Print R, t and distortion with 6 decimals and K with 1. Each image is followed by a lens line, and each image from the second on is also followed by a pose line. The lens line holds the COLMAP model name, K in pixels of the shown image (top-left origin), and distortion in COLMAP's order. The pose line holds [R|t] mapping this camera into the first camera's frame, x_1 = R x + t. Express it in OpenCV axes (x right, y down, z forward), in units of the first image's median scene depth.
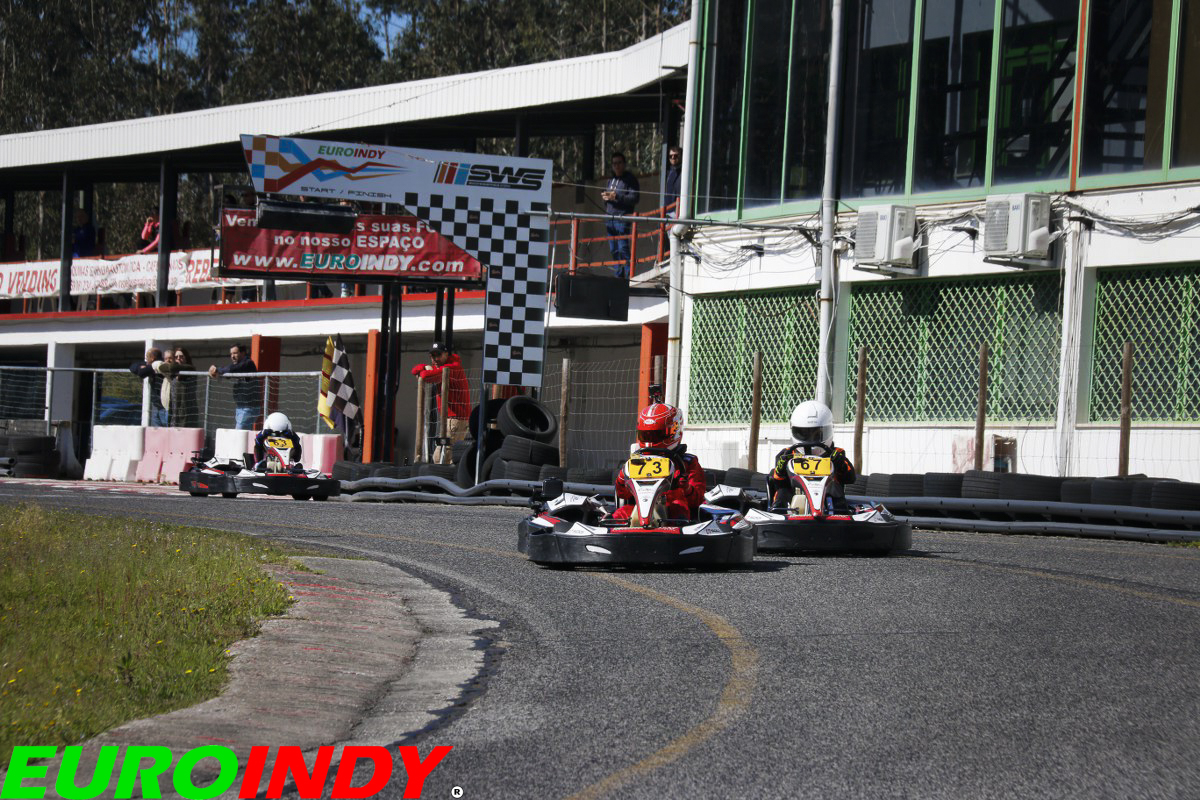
lens RADIAL K [[6019.5, 0, 602.4], [0, 6019.5, 465.7], [0, 0, 1]] dist [1.835618, -0.123191]
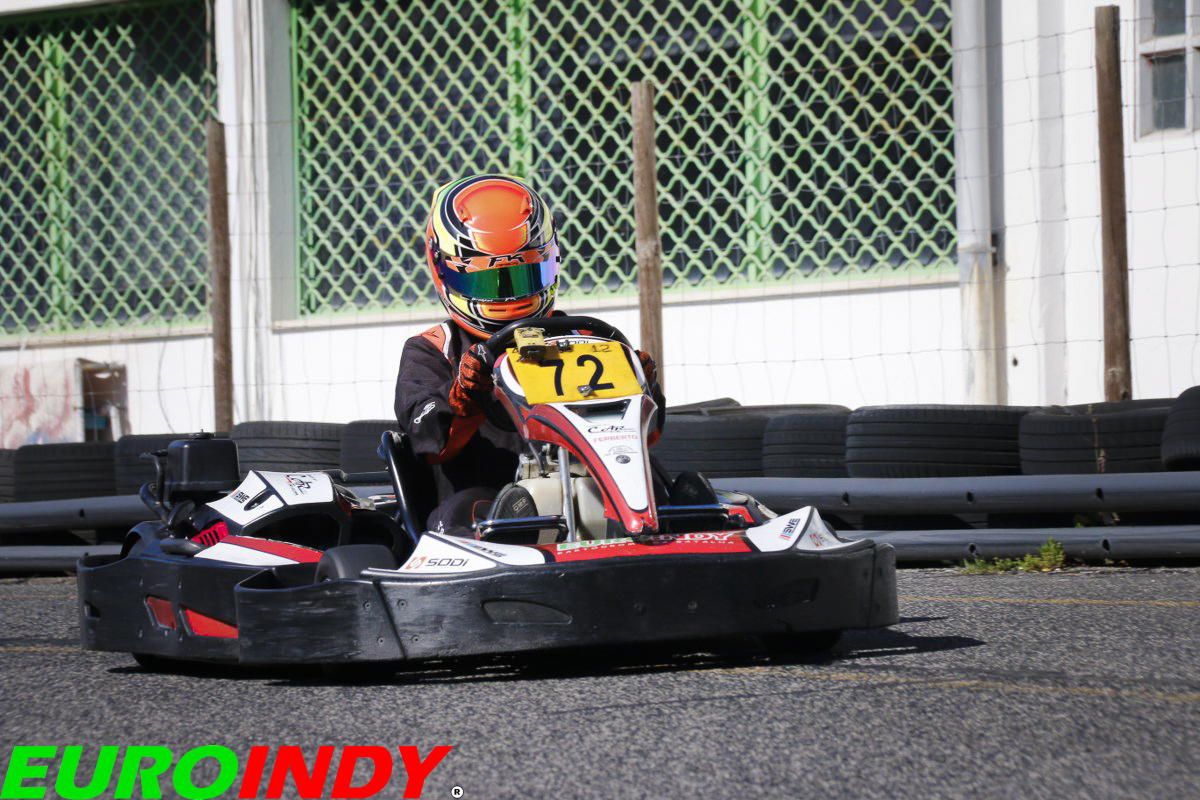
lens RADIAL K [[8685.5, 0, 608.1], [0, 8685.5, 470.6], [0, 0, 1]] dist [3.348289, 11.233629]
pose [[0.975748, -0.075560, 0.205441, -0.032813], [0.074909, 0.997130, 0.010960, -0.000879], [-0.205679, 0.004695, 0.978608, 0.315873]]
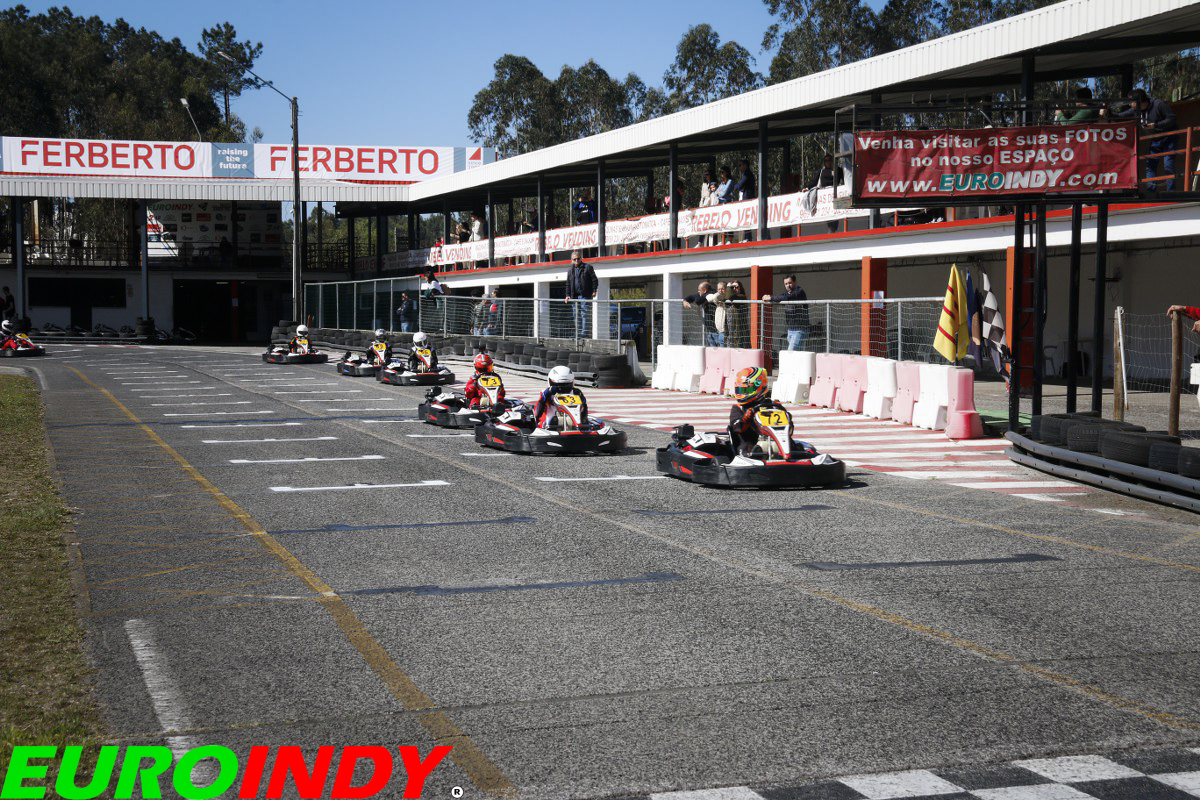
lens RADIAL K [[1980.4, 0, 621.8], [0, 1980.4, 415.2], [0, 0, 1]] dist [0.161451, 0.930956]
pose [[0.997665, -0.048039, -0.048540, -0.097290], [0.050735, 0.997145, 0.055924, -0.021028], [0.045715, -0.058256, 0.997254, 0.802431]]
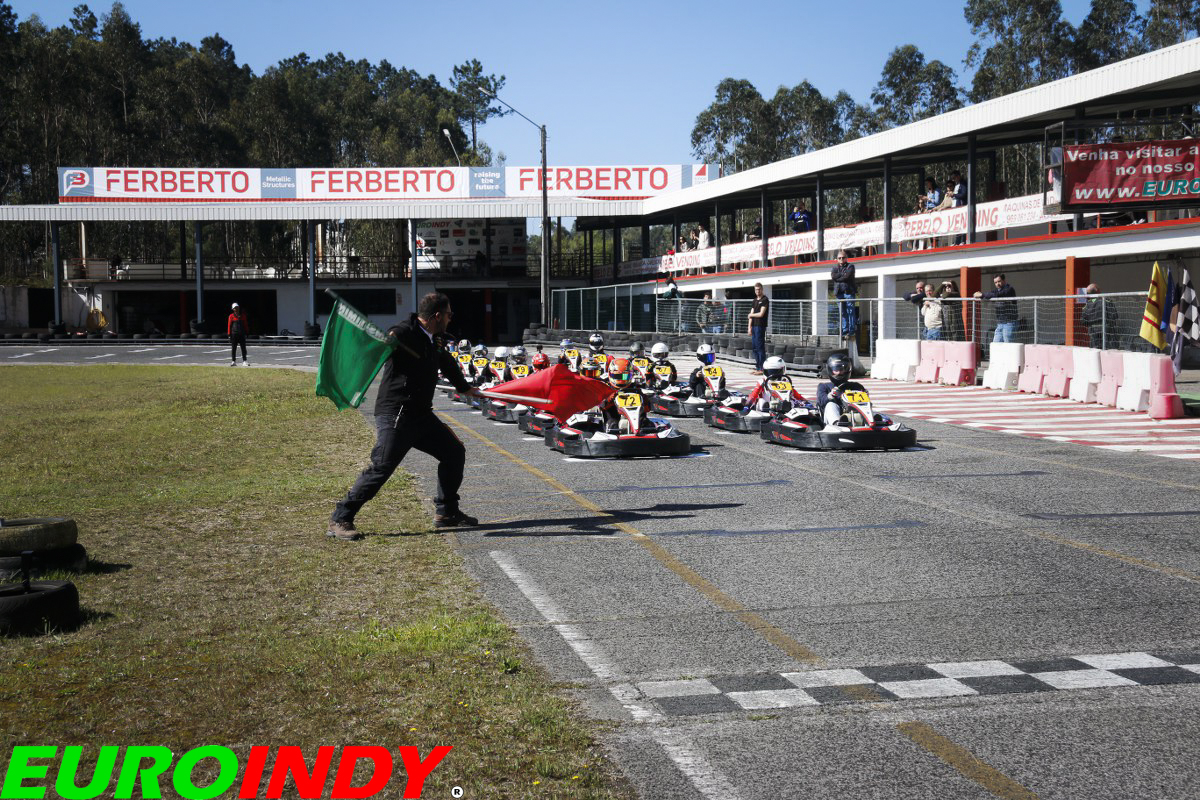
lens RADIAL K [[1831.1, 0, 606.7], [0, 1831.1, 414.9], [0, 0, 1]] dist [0.105773, 0.763923]
pose [[0.984362, -0.053184, -0.167939, -0.101101], [0.062752, 0.996664, 0.052190, -0.020787], [0.164603, -0.061912, 0.984415, 0.777106]]
